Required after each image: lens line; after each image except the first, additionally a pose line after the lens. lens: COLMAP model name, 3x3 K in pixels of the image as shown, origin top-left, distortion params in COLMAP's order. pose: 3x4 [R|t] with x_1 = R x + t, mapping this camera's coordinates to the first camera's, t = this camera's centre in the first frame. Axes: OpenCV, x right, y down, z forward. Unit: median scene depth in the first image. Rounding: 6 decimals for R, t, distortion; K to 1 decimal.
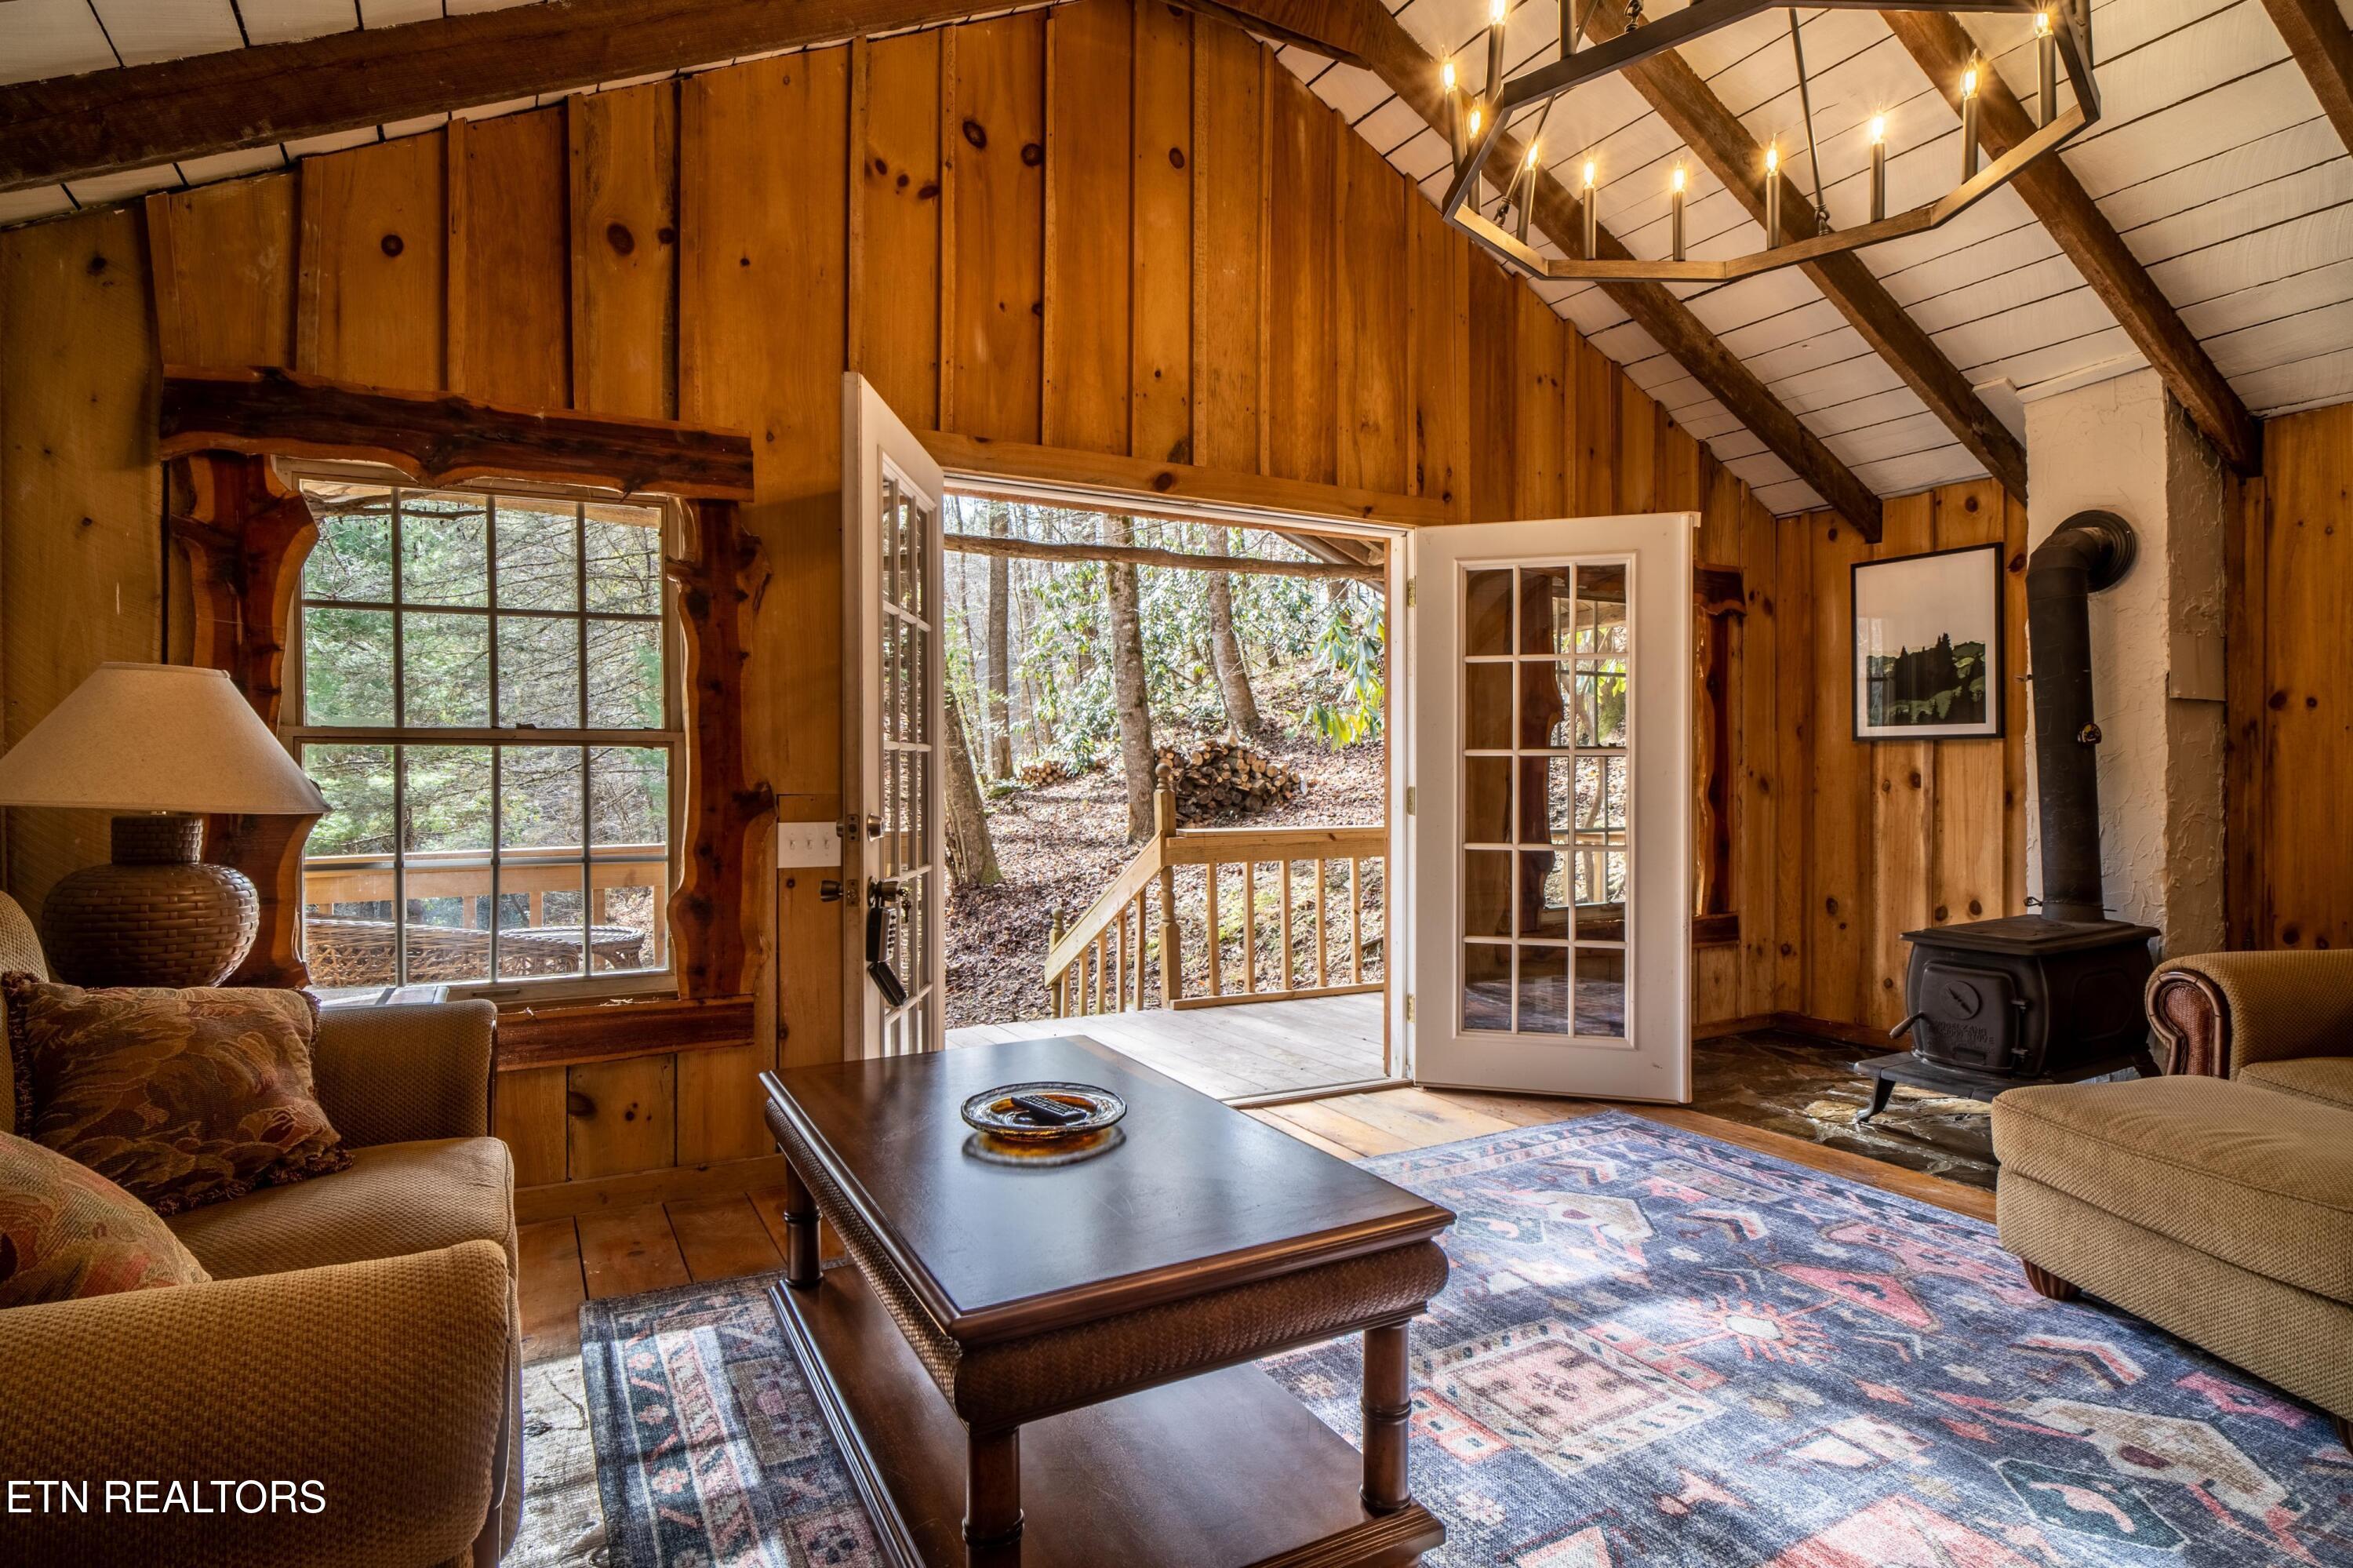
lens RADIAL K [[1240.6, 0, 1214.8], [0, 1240.6, 779.8], [0, 0, 1]] dist [-0.004298, 0.000157]
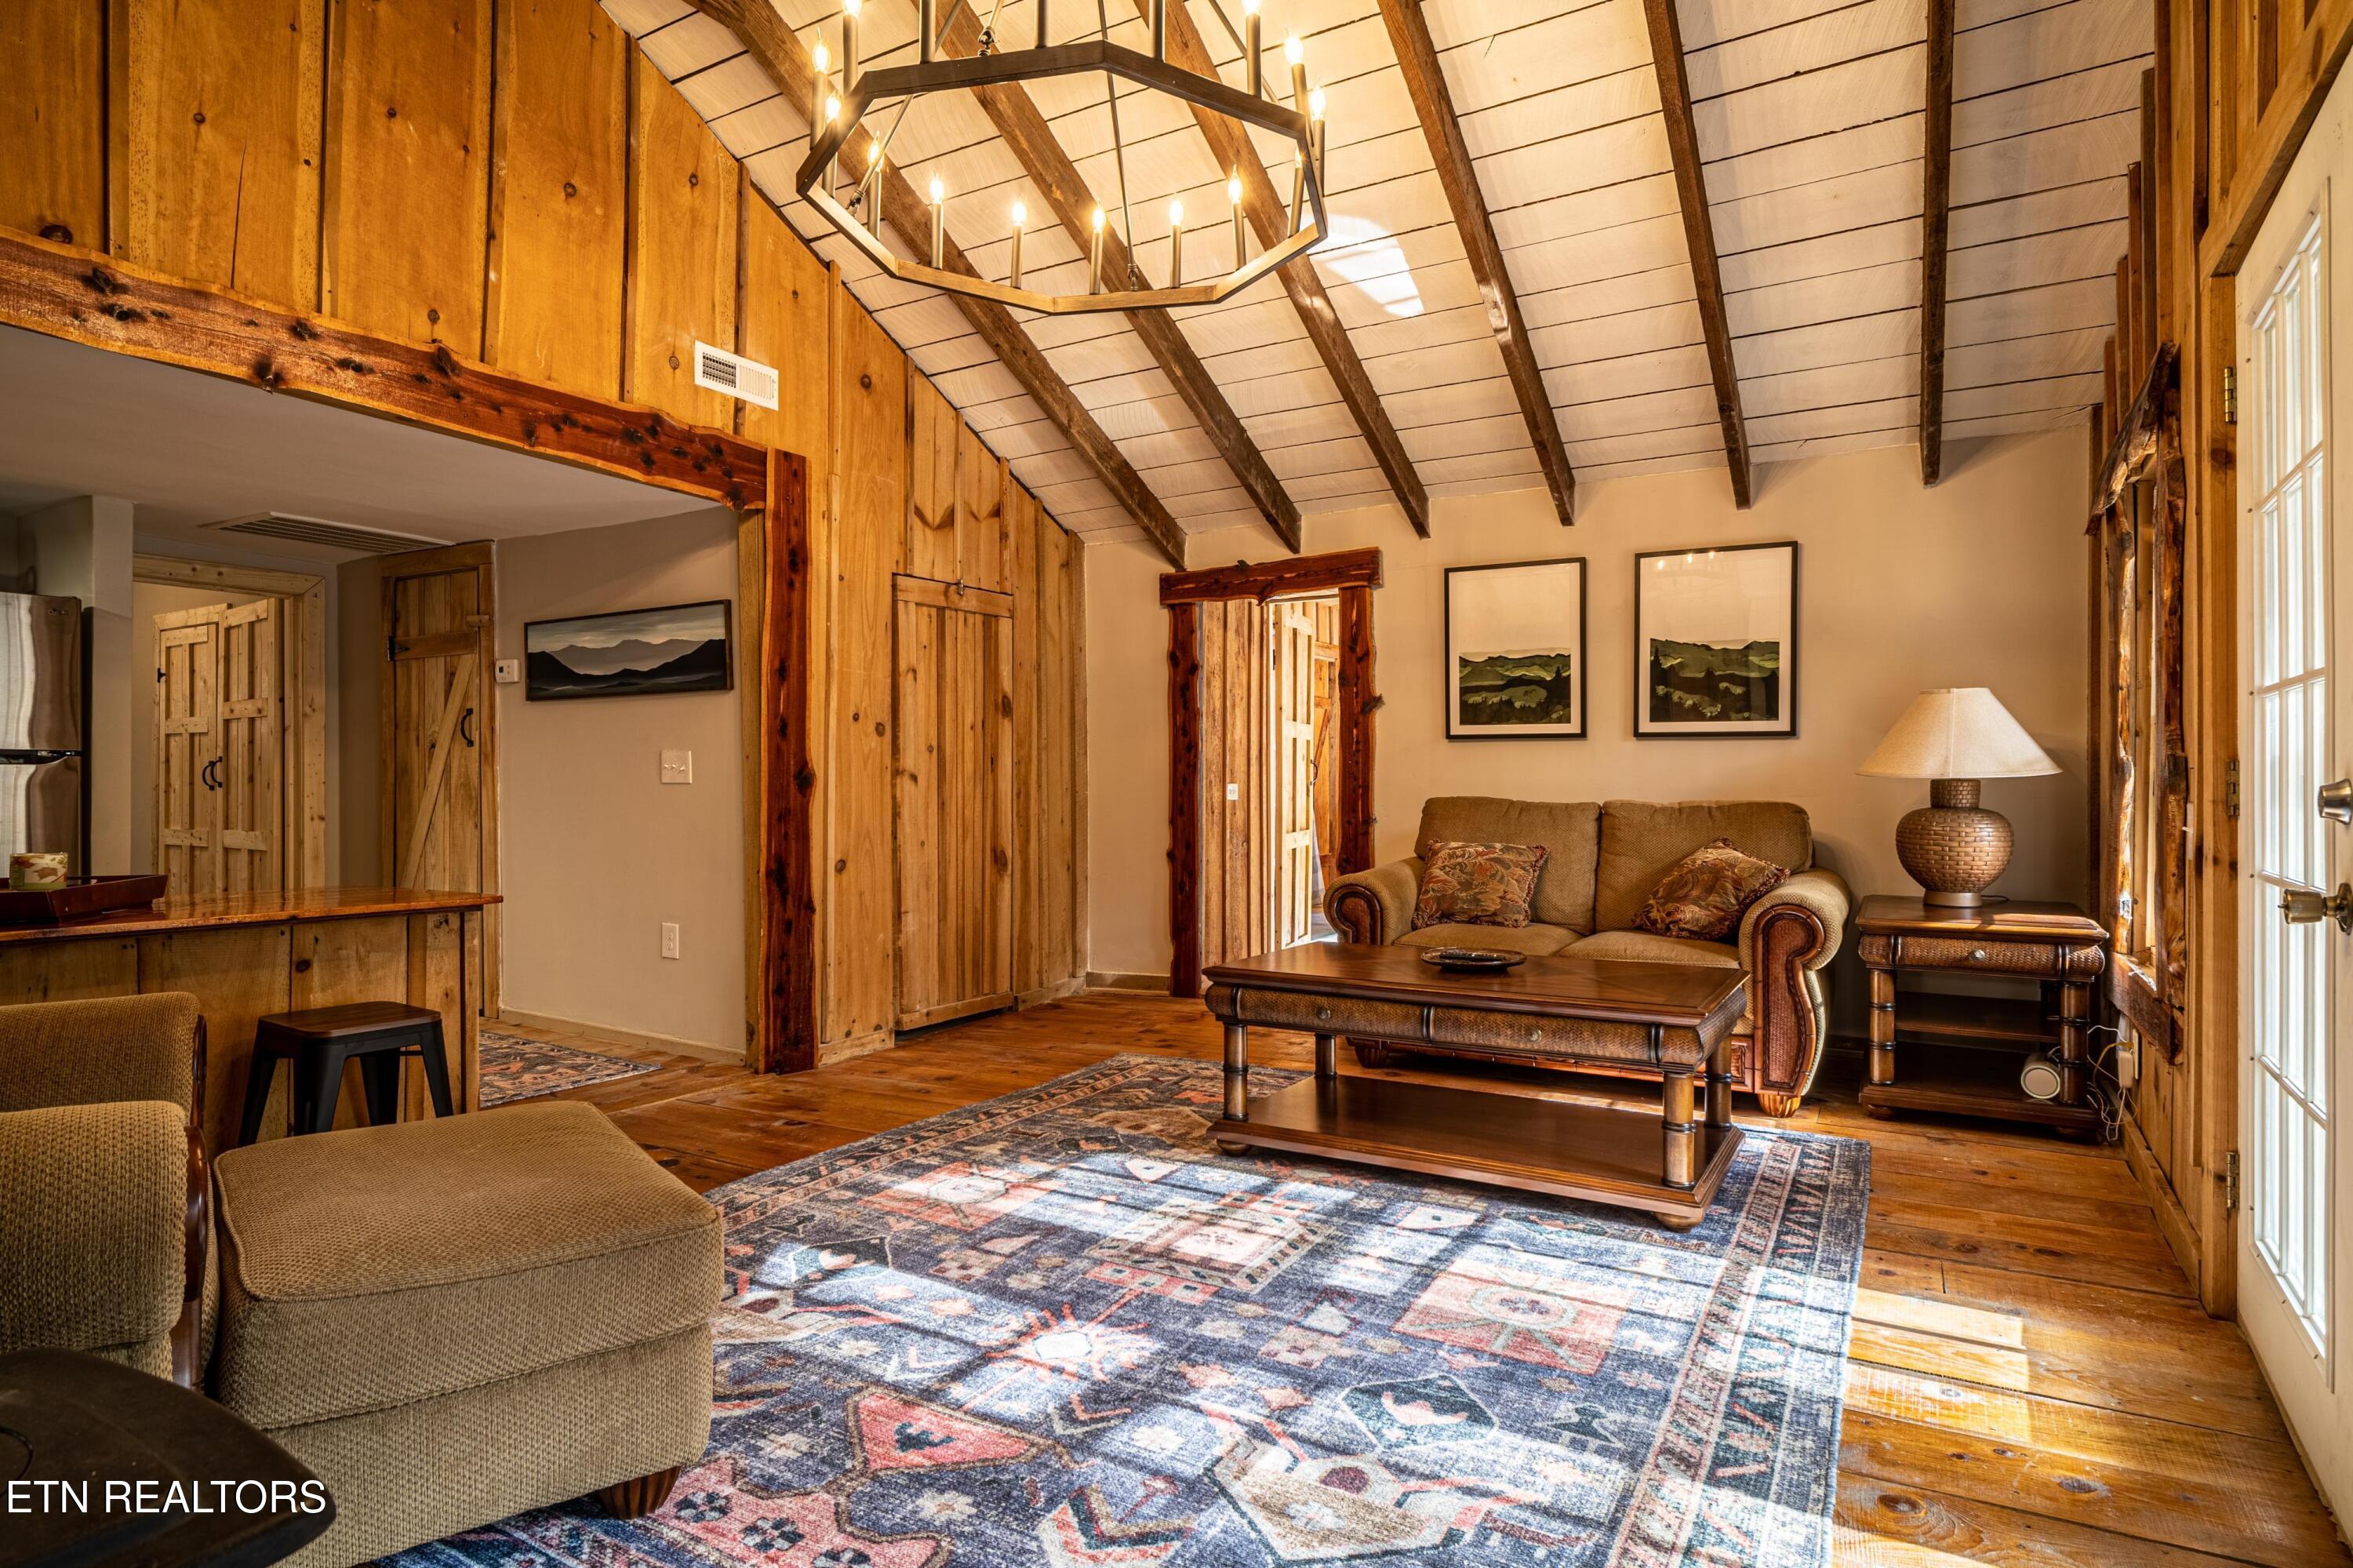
lens RADIAL K [[1224.4, 0, 1206.6], [0, 1224.4, 777.1], [0, 0, 1]] dist [-0.003951, 0.001500]
pose [[-0.864579, -0.004677, -0.502475, 0.561649], [-0.004954, 0.999987, -0.000784, 0.019343], [0.502472, 0.001812, -0.864591, 1.290136]]
